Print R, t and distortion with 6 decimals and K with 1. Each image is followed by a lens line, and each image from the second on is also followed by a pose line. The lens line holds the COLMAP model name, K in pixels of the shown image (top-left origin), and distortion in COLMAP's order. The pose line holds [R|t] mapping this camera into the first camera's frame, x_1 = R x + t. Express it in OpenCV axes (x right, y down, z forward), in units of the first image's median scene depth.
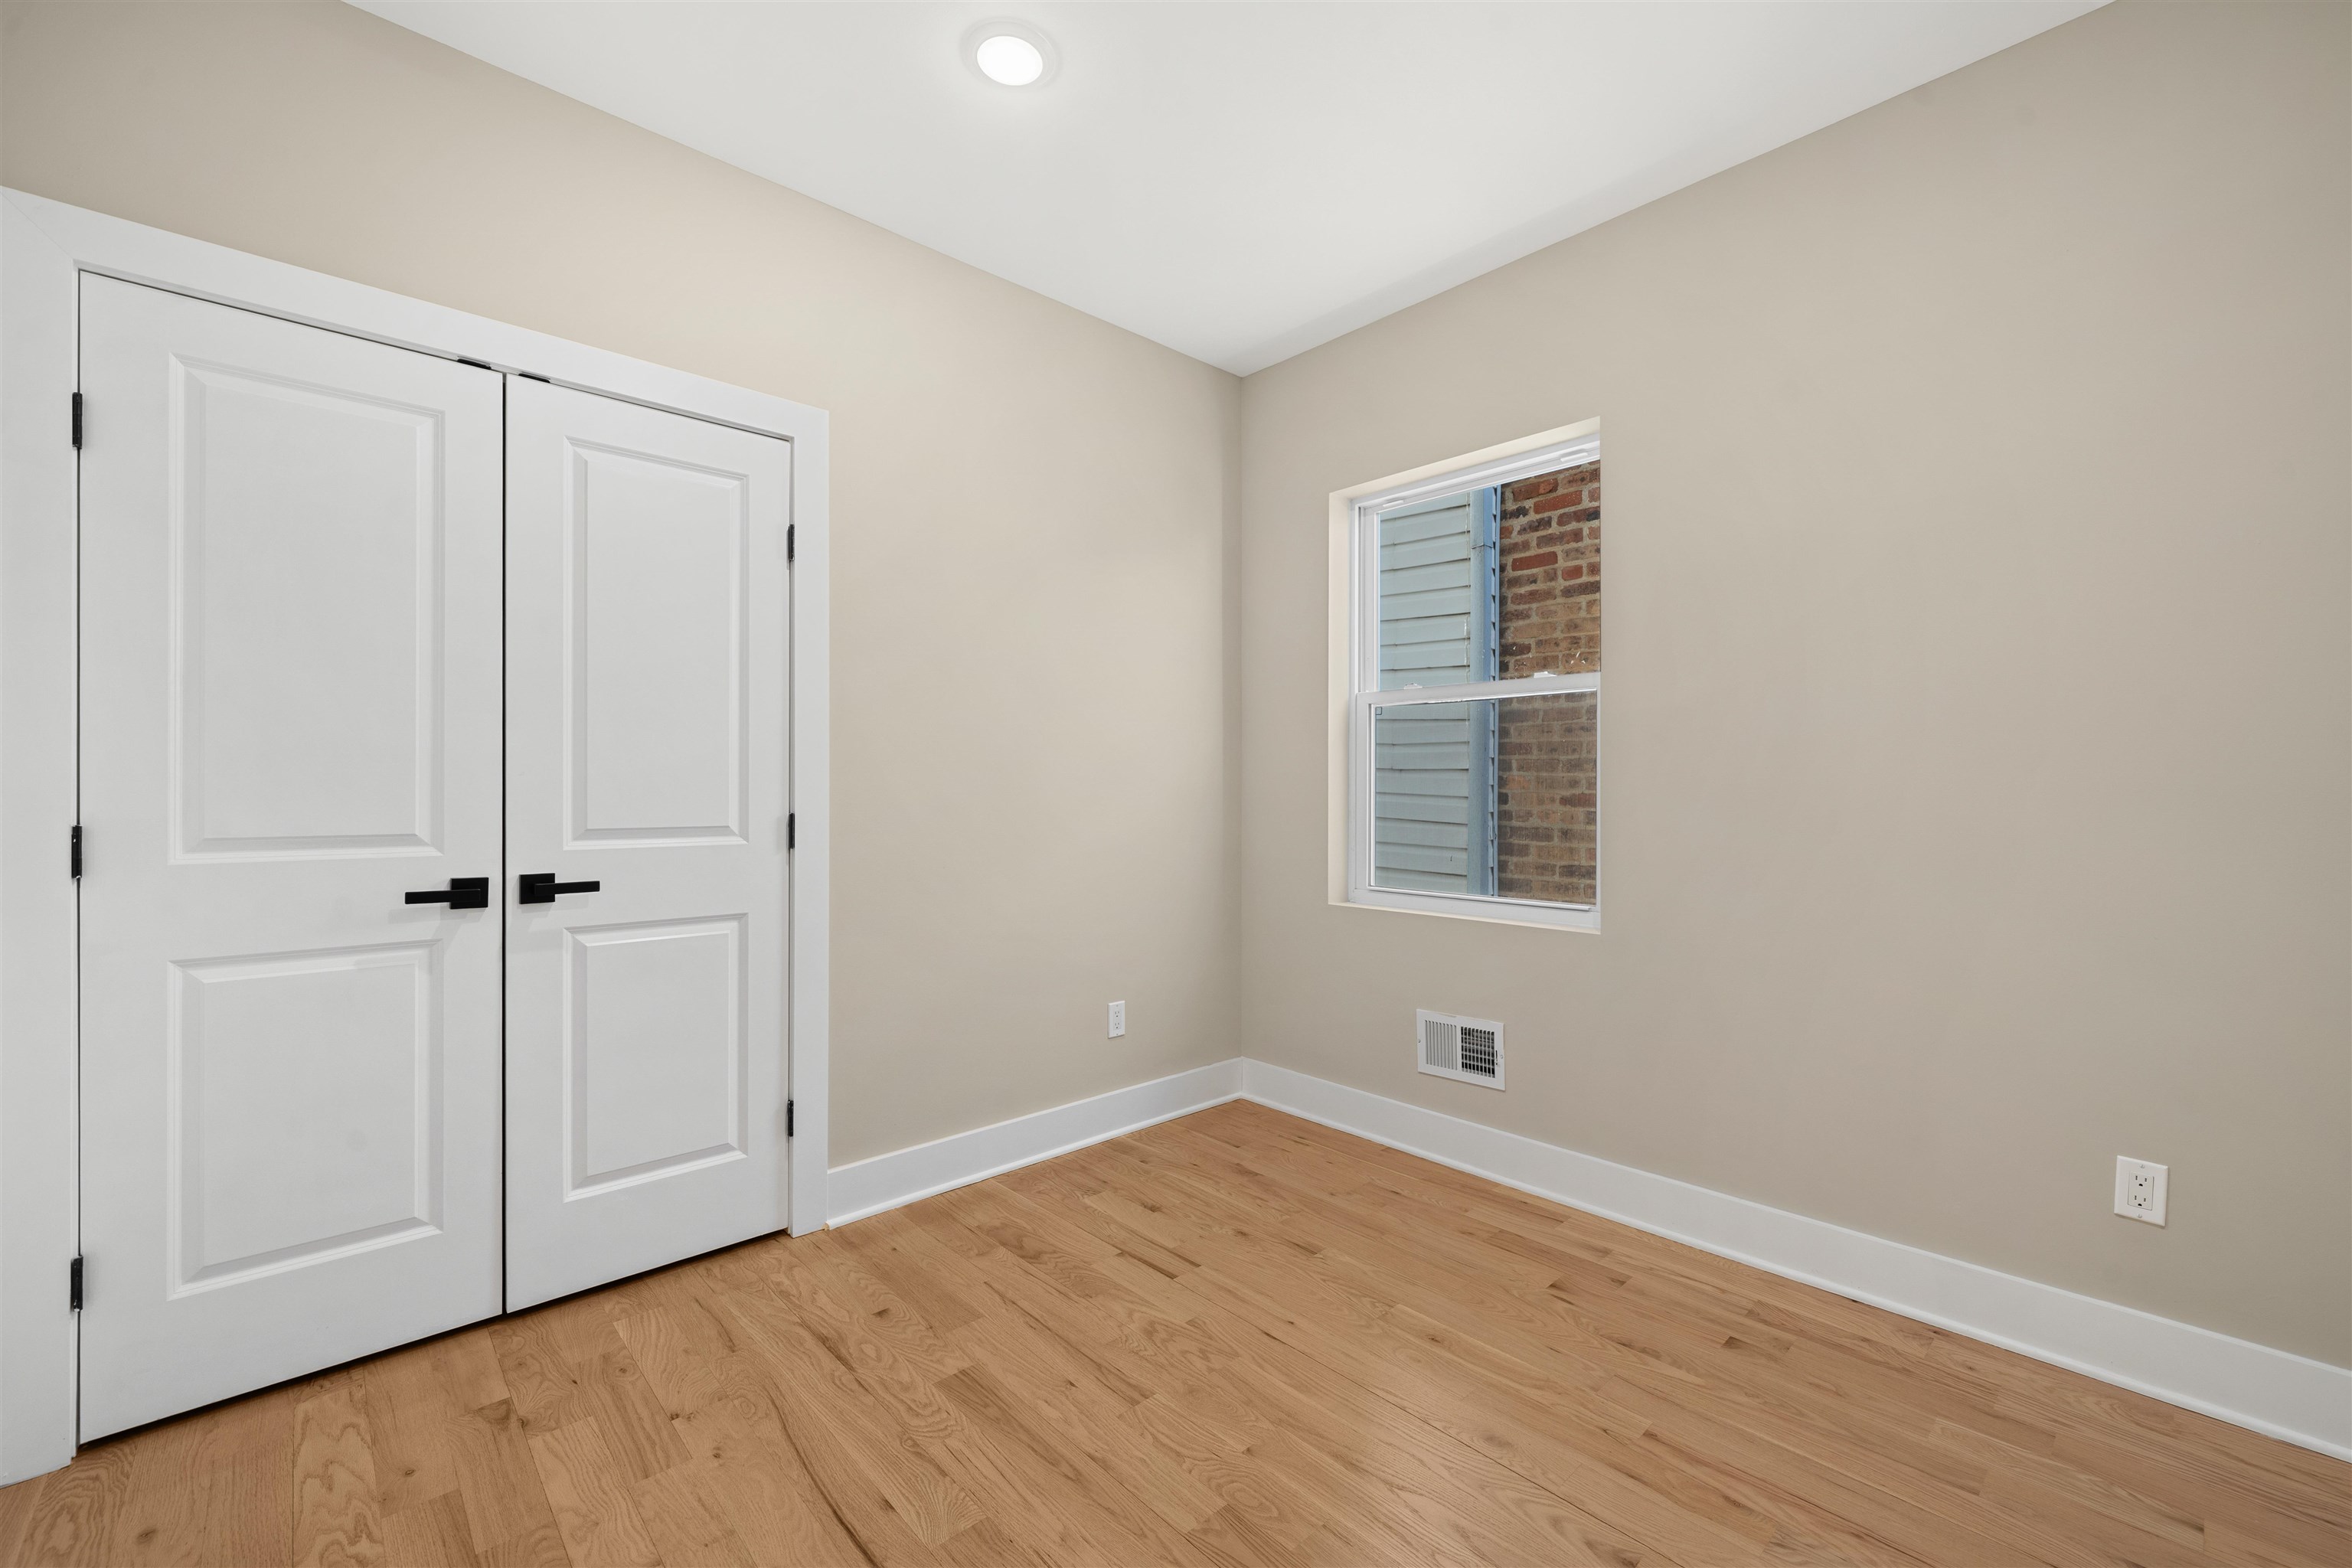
lens RADIAL K [[945.2, 0, 1161.1], [0, 945.2, 784.7], [0, 0, 1]] dist [-0.003547, 0.000437]
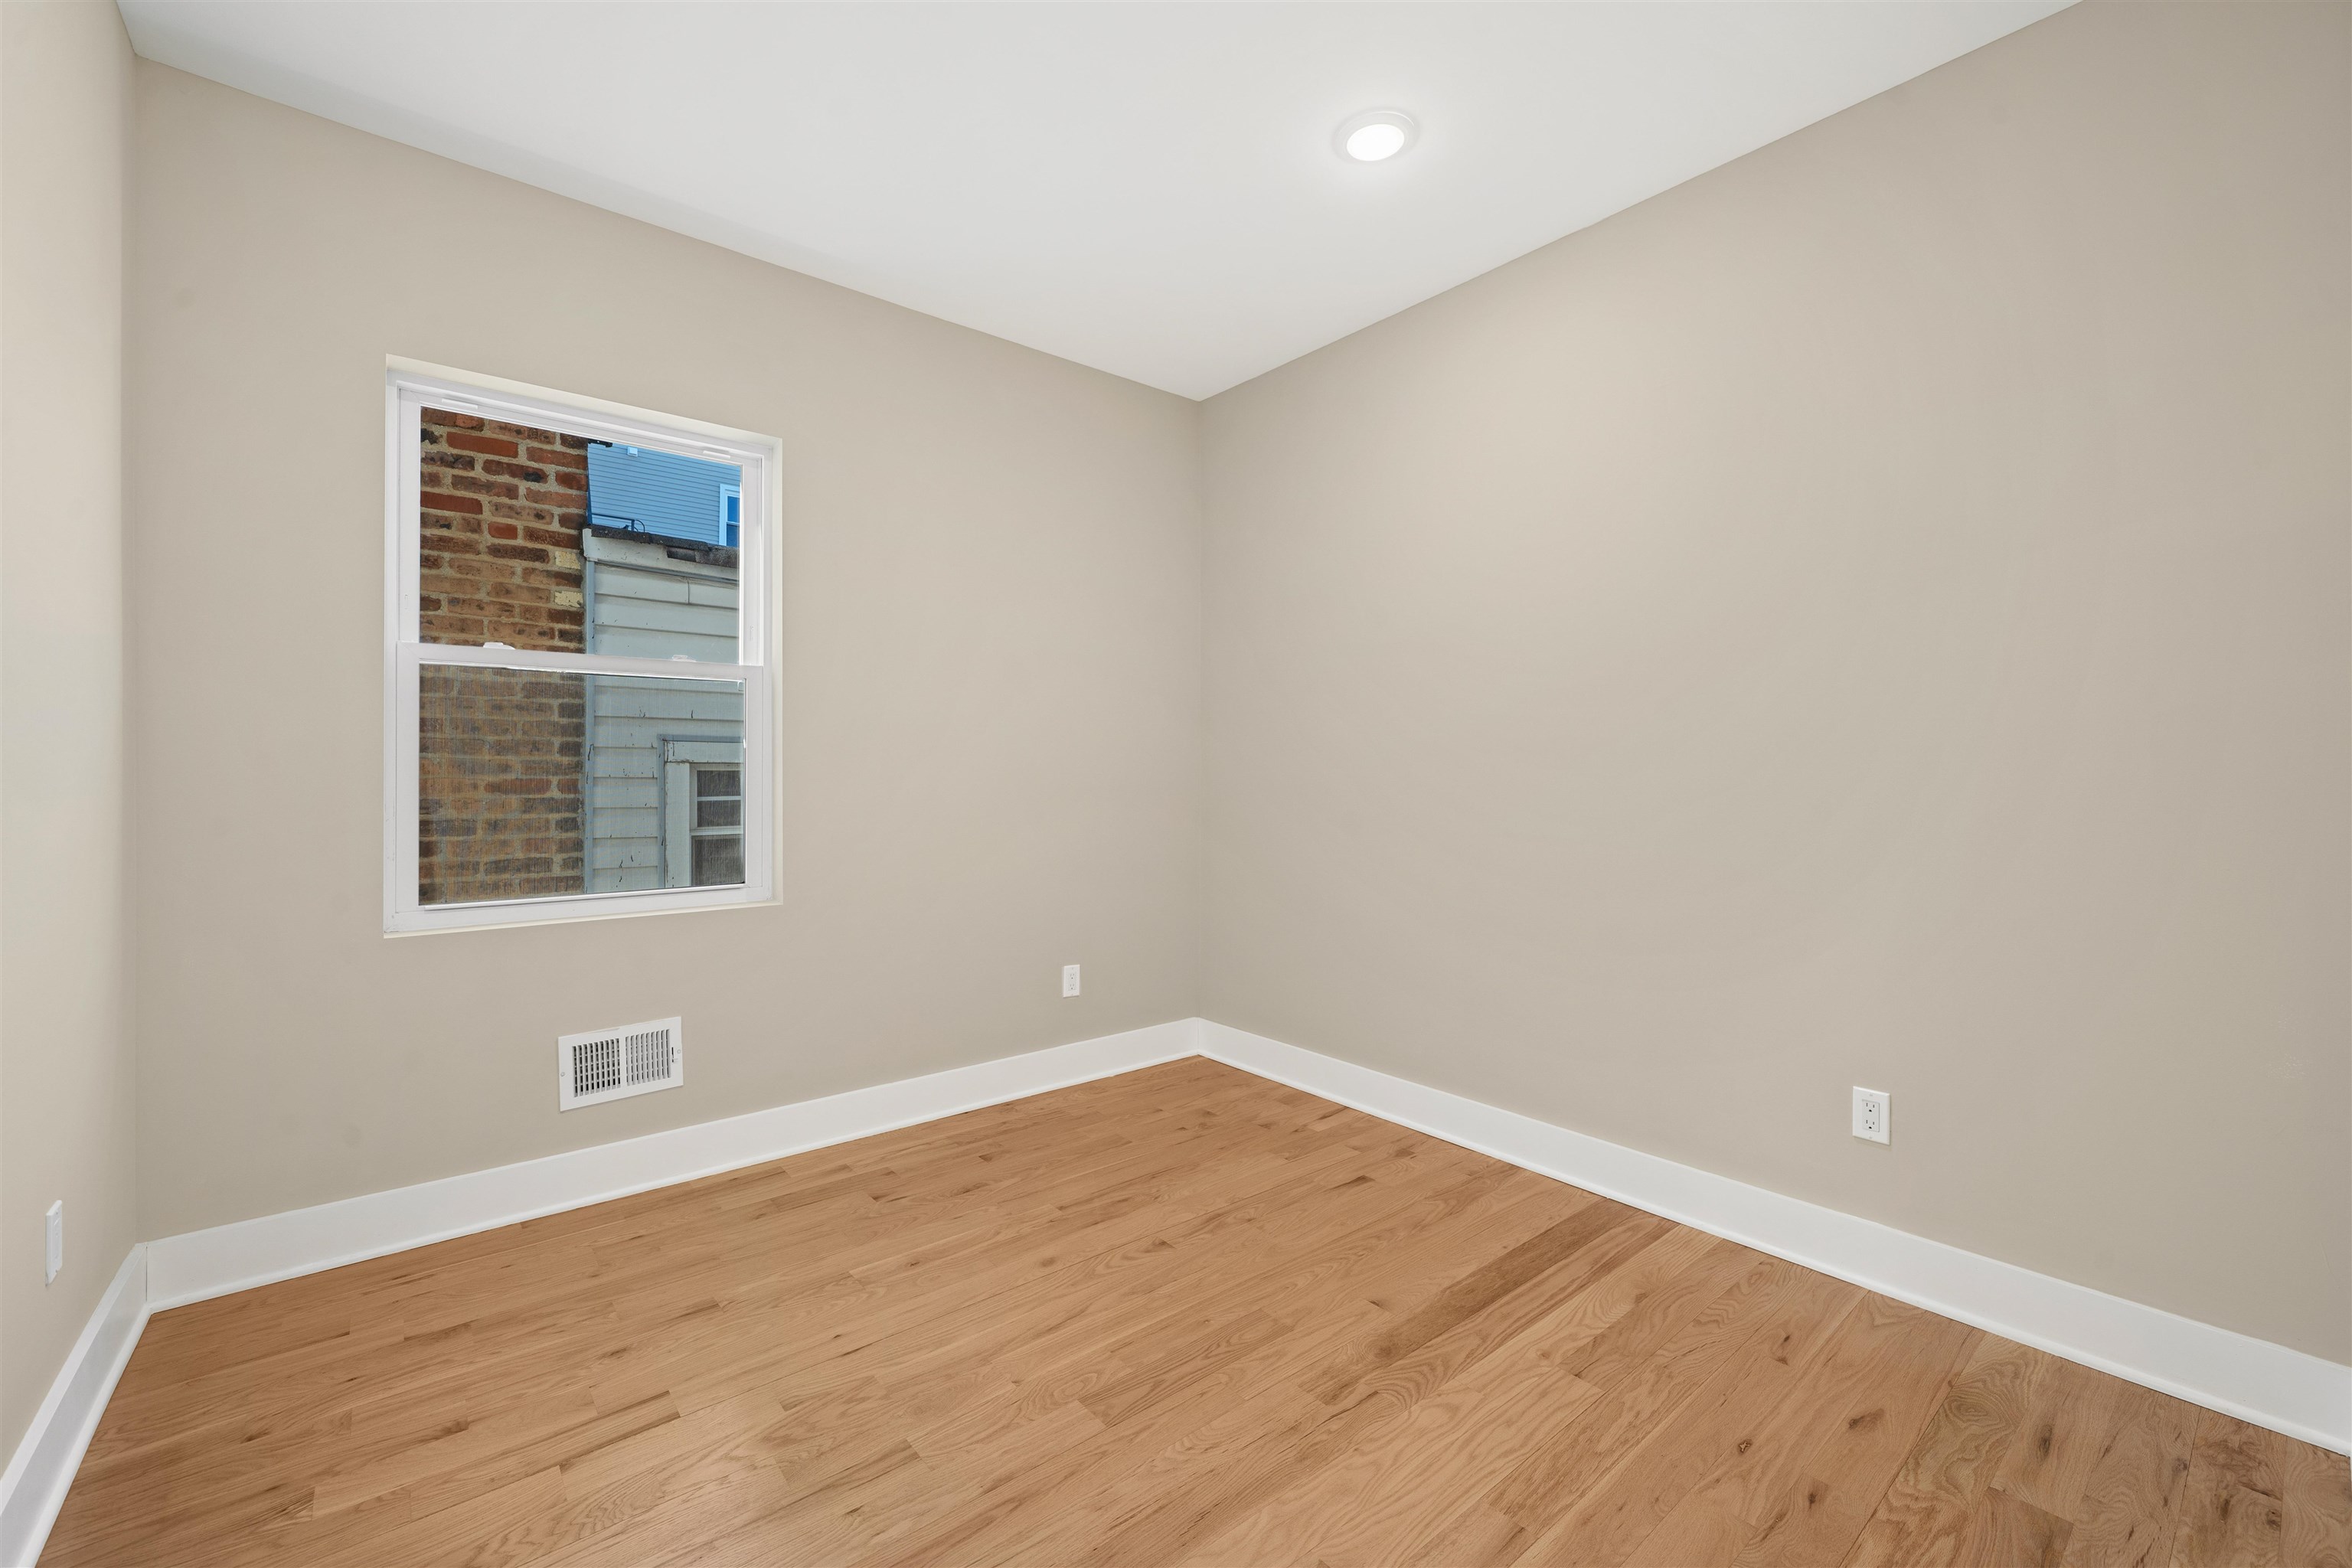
lens RADIAL K [[945.2, 0, 1175.6], [0, 945.2, 765.2], [0, 0, 1]] dist [-0.003547, 0.000437]
pose [[0.060058, 0.006367, 0.998175, -0.574855], [-0.001976, 0.999978, -0.006260, 0.000797], [-0.998193, -0.001597, 0.060070, 0.438695]]
